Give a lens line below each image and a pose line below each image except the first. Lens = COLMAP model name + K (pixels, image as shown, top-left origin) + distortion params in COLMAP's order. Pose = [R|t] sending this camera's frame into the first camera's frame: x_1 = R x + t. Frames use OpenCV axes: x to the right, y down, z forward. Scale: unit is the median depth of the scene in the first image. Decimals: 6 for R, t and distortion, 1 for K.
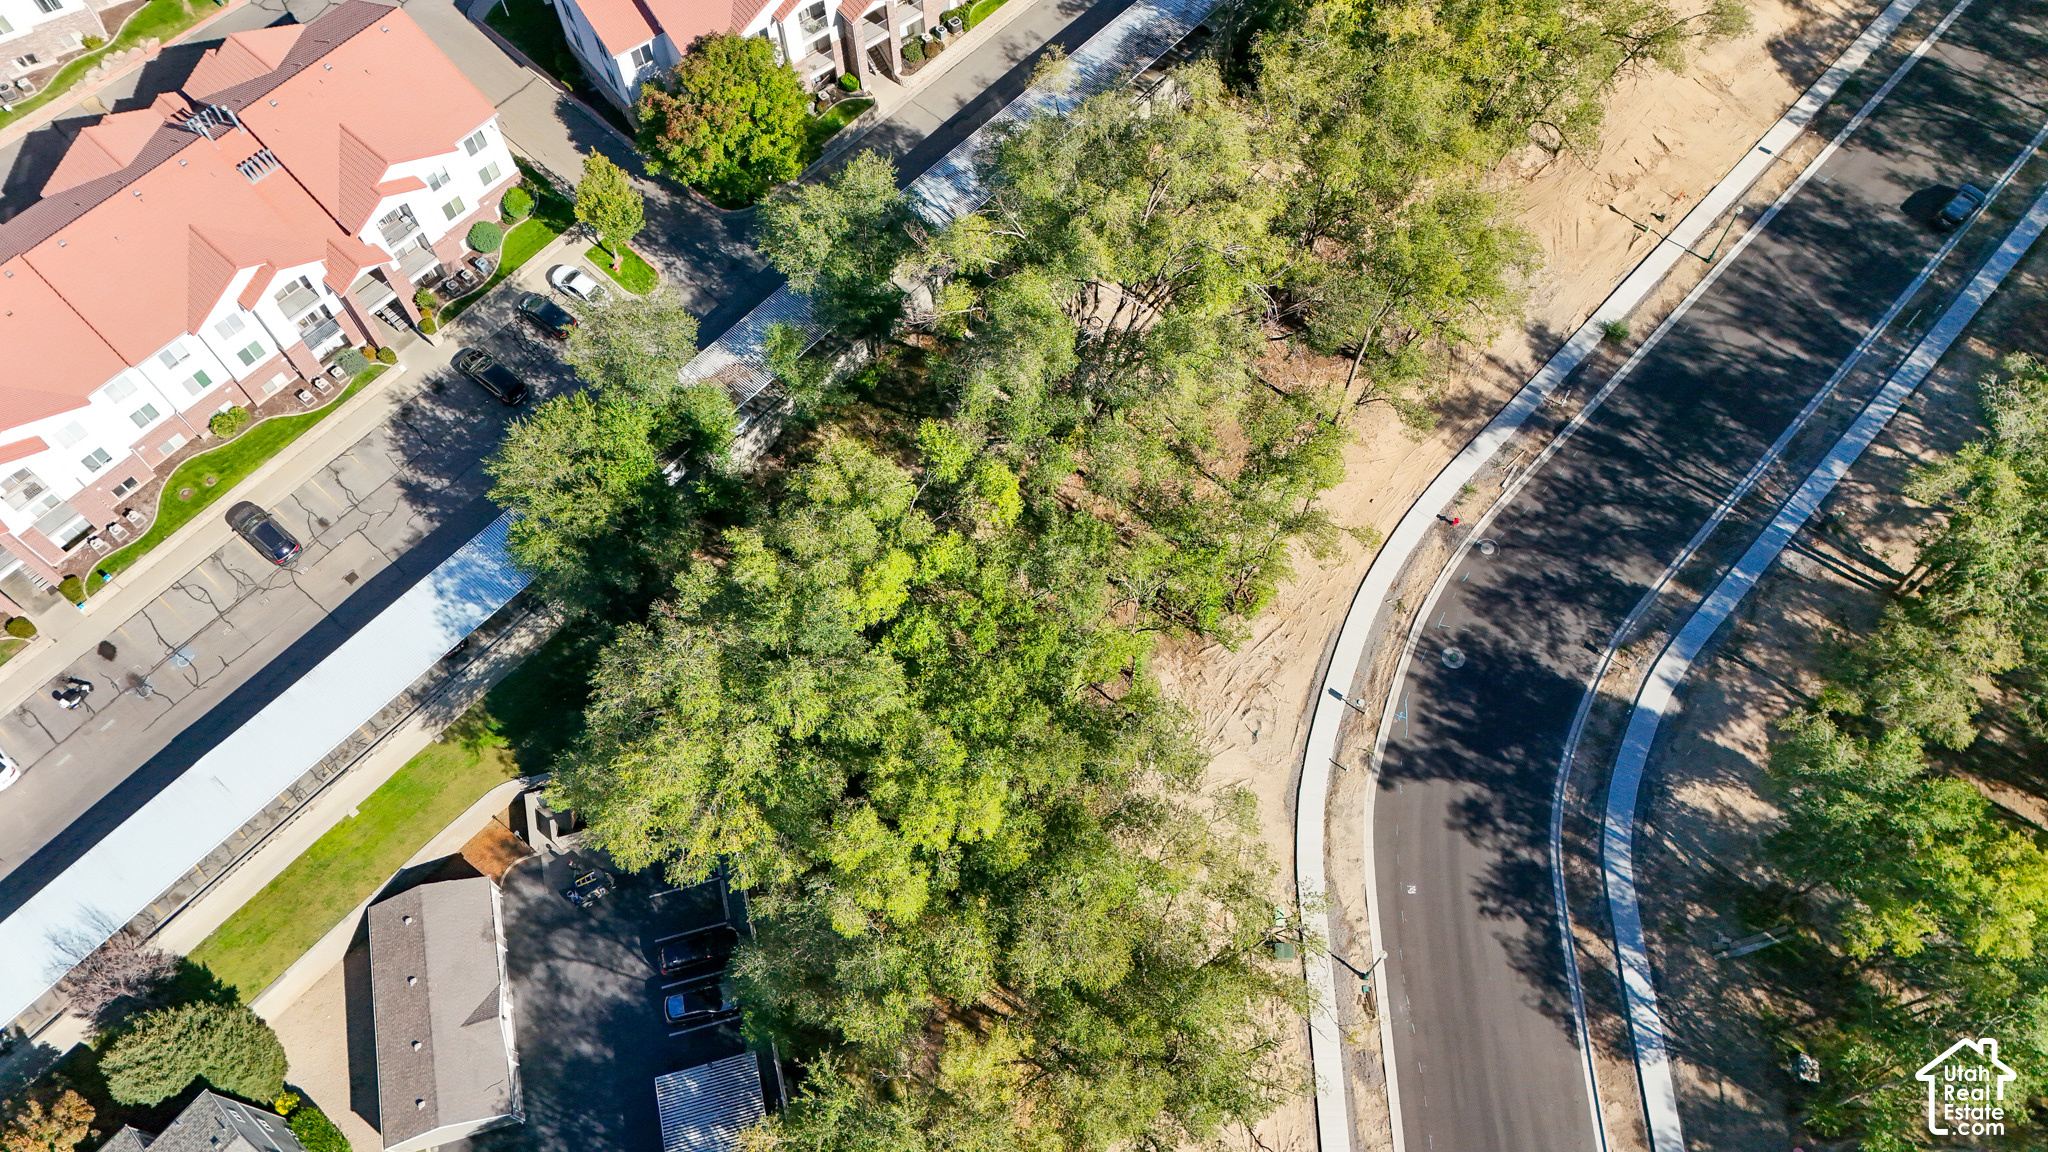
lens RADIAL K [[1498.9, 0, 1028.5], [0, 1498.9, 578.7], [0, 0, 1]] dist [0.082302, -0.083891]
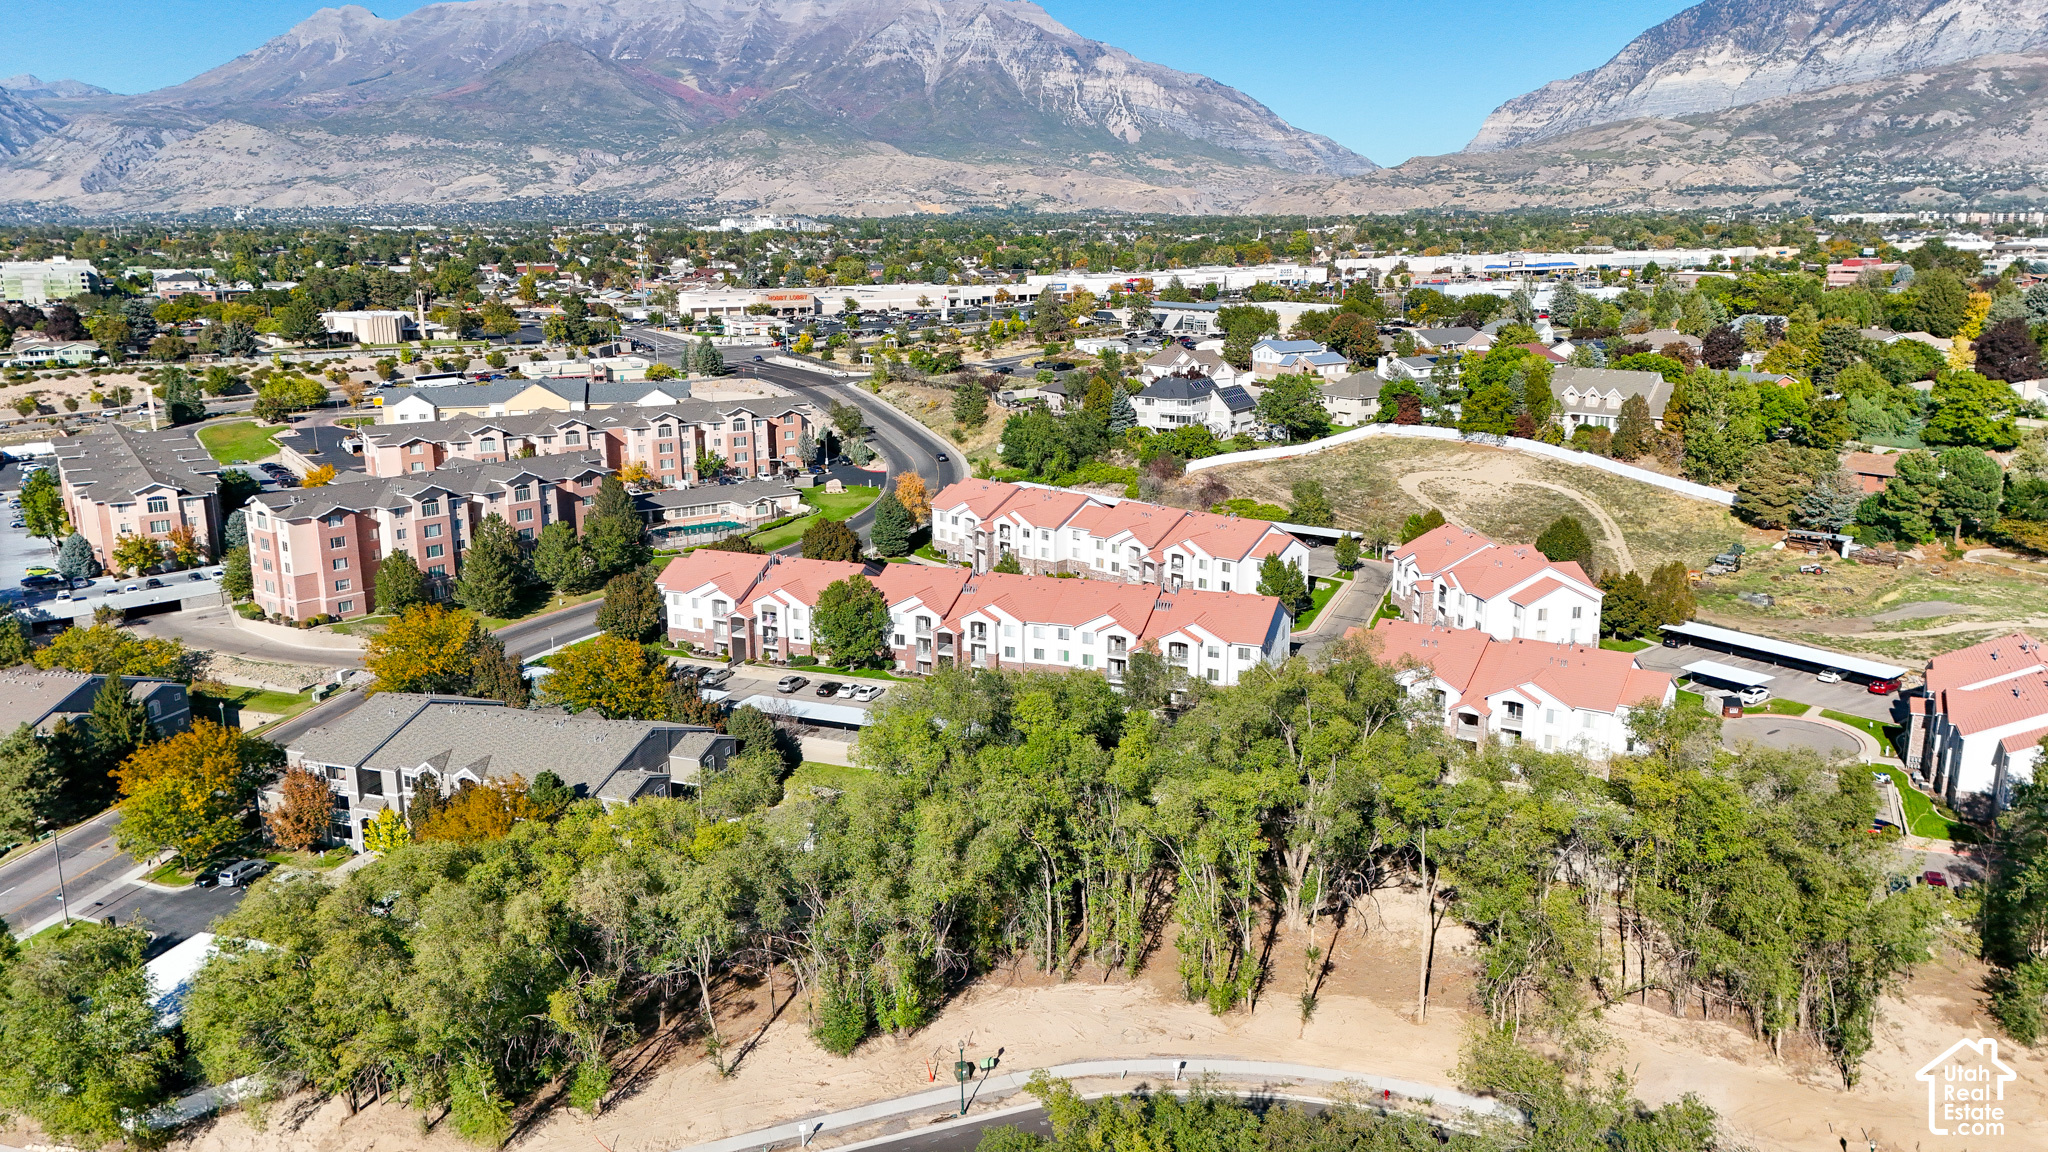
lens RADIAL K [[1498.9, 0, 1023.0], [0, 1498.9, 577.2], [0, 0, 1]] dist [0.082302, -0.083891]
pose [[0.321891, 0.230510, -0.918287, 1.159173], [-0.838211, 0.520353, -0.163201, 0.173821], [0.440214, 0.822251, 0.360713, 0.176420]]
